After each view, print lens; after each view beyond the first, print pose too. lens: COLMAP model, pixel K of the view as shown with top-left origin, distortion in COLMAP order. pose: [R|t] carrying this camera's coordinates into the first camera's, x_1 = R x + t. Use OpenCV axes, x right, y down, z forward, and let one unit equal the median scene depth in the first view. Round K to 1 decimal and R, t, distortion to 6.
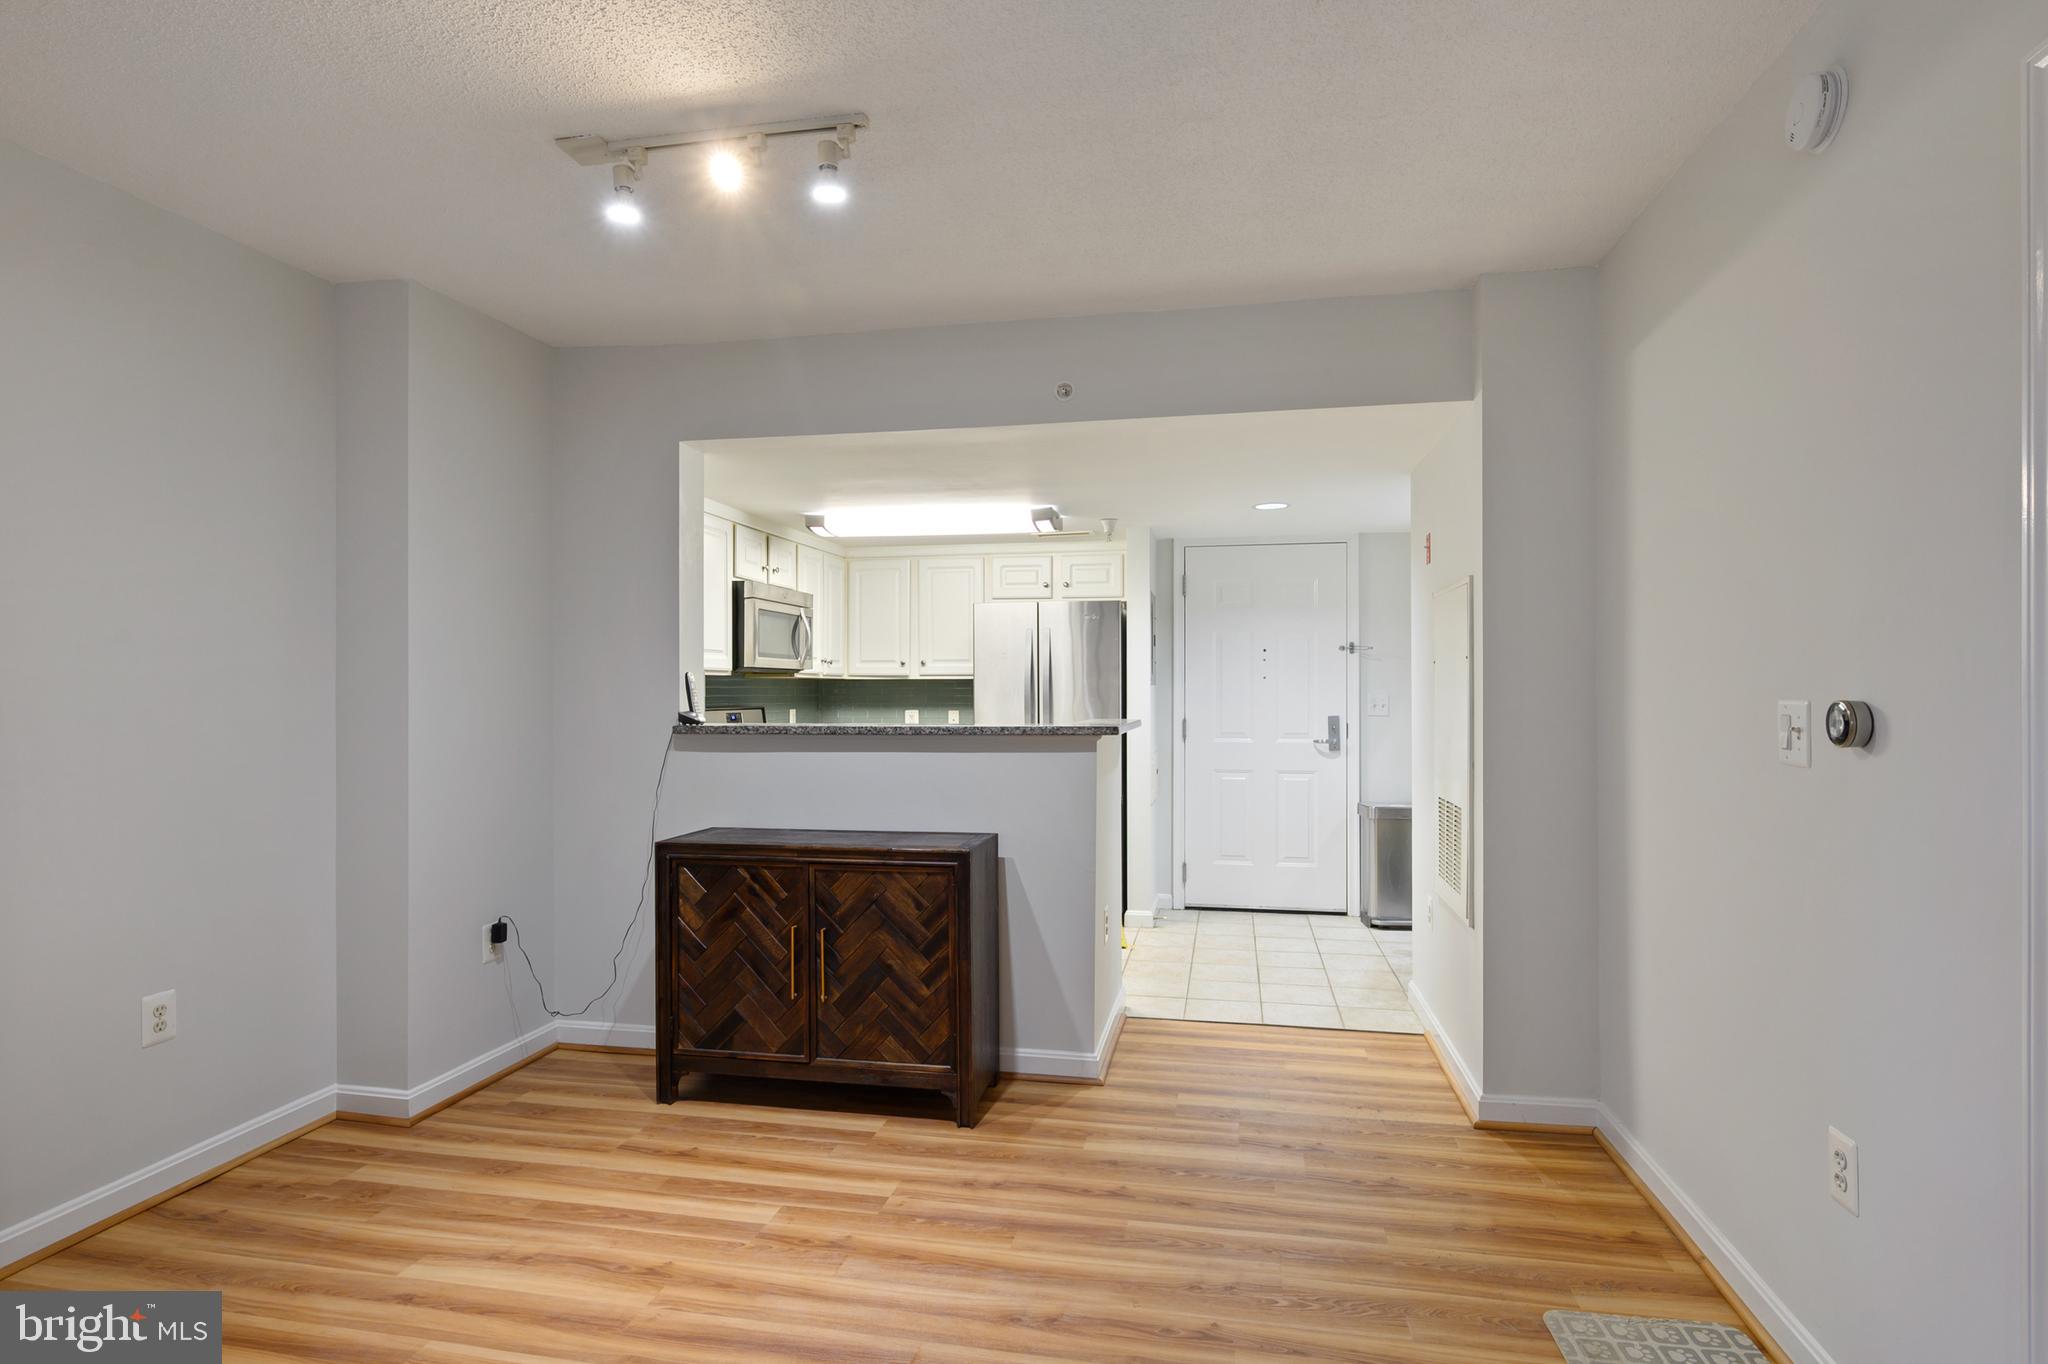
lens RADIAL K [[1064.2, 0, 1022.5], [0, 1064.2, 689.9], [0, 0, 1]] dist [-0.004661, 0.000308]
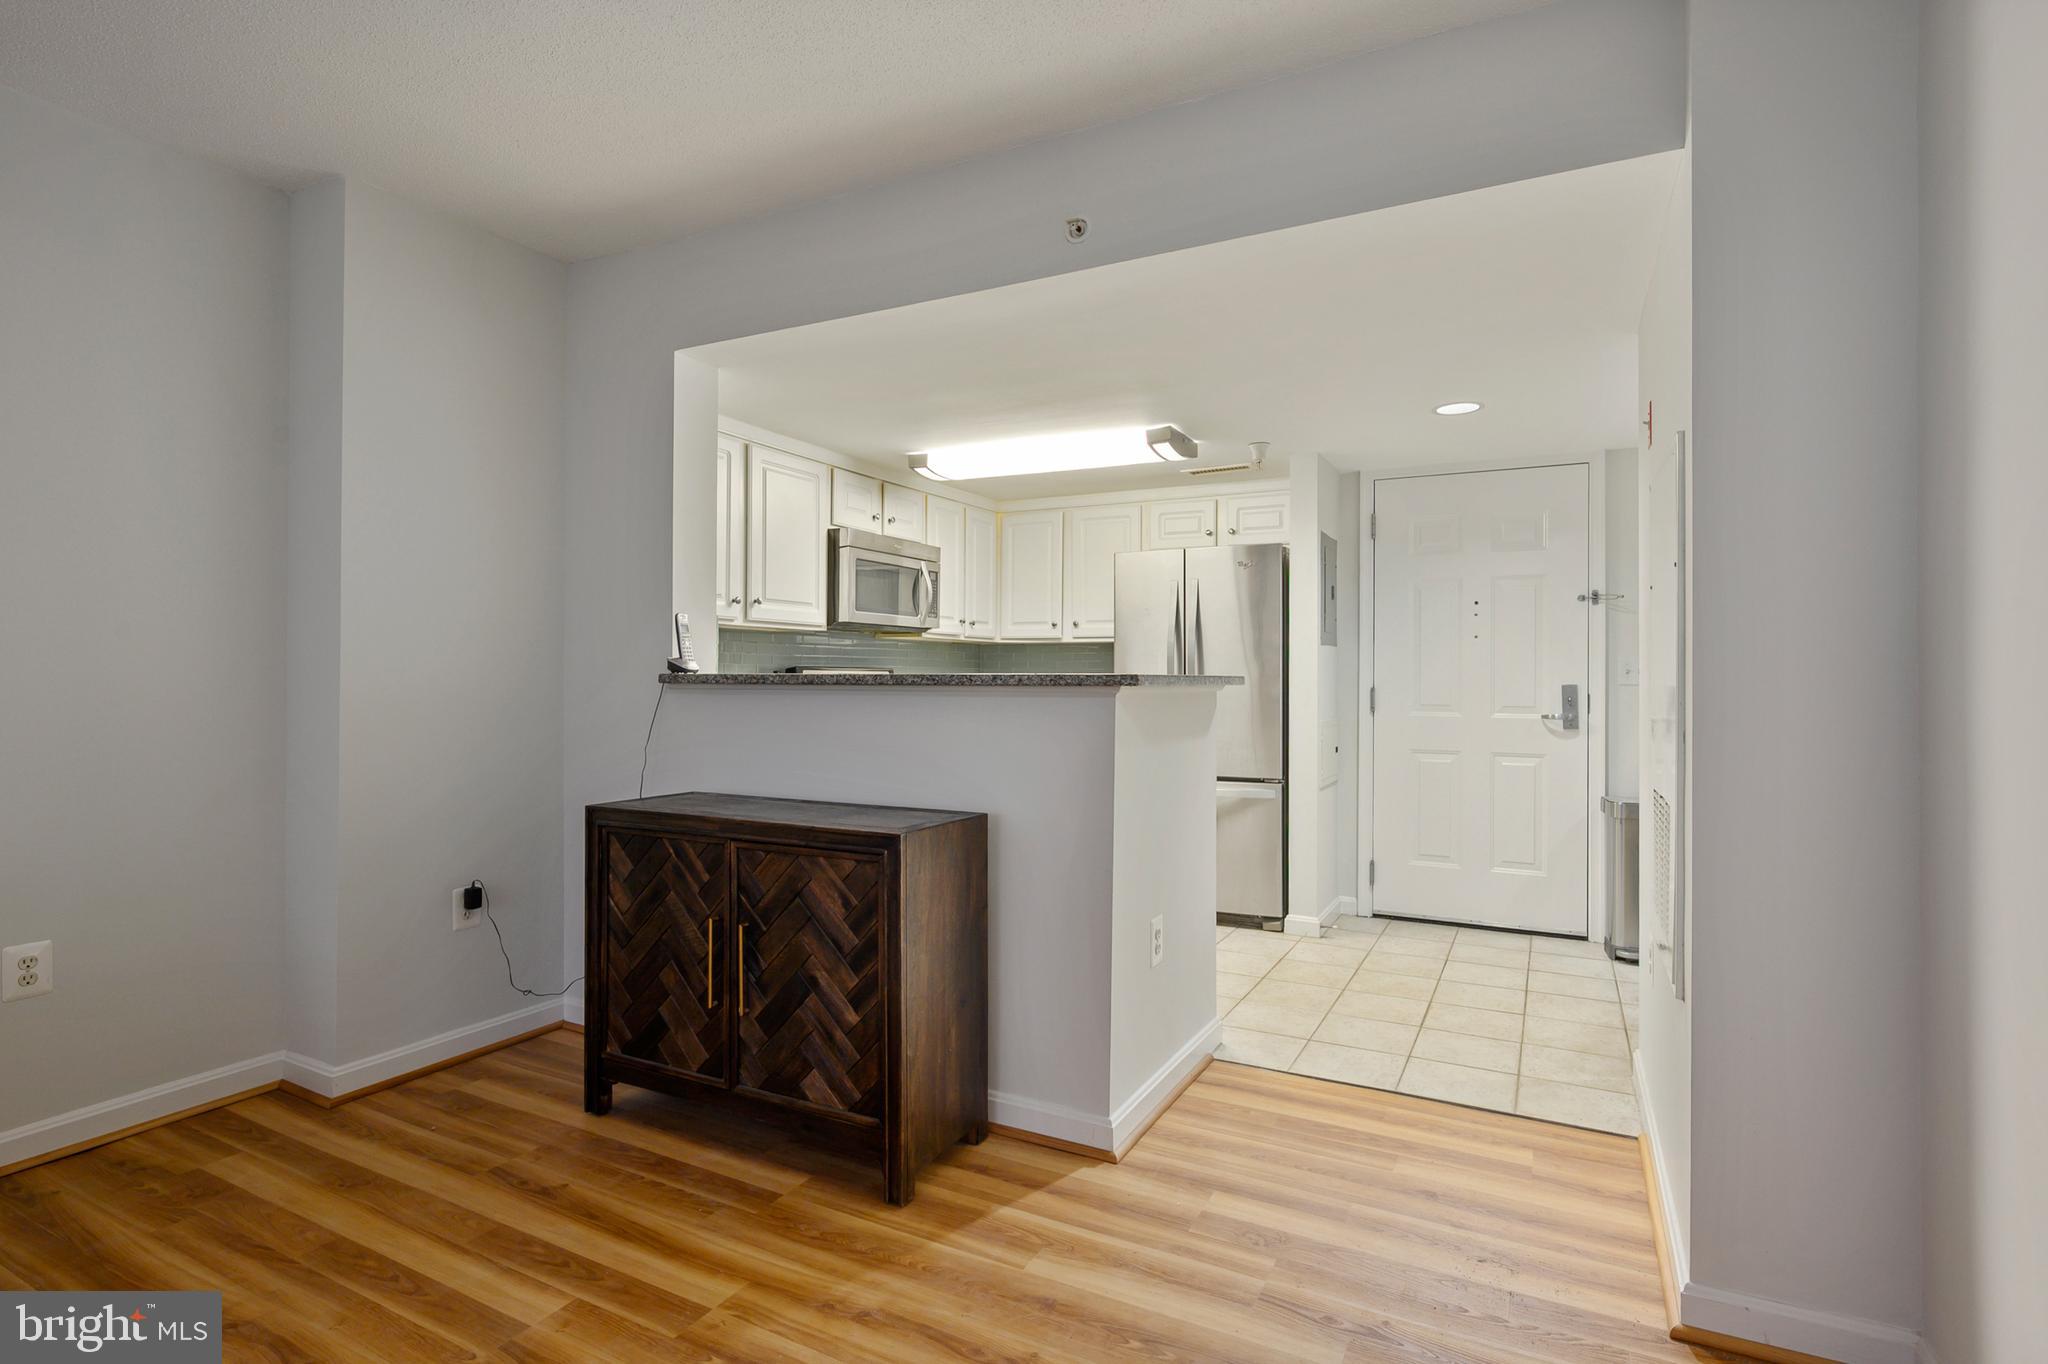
lens RADIAL K [[1006.7, 0, 1028.8], [0, 1006.7, 670.1], [0, 0, 1]] dist [-0.002885, -0.001539]
pose [[0.959679, 0.004678, -0.281059, 0.216176], [-0.006313, 0.999968, -0.004912, 0.036308], [0.281027, 0.006488, 0.959678, 0.322468]]
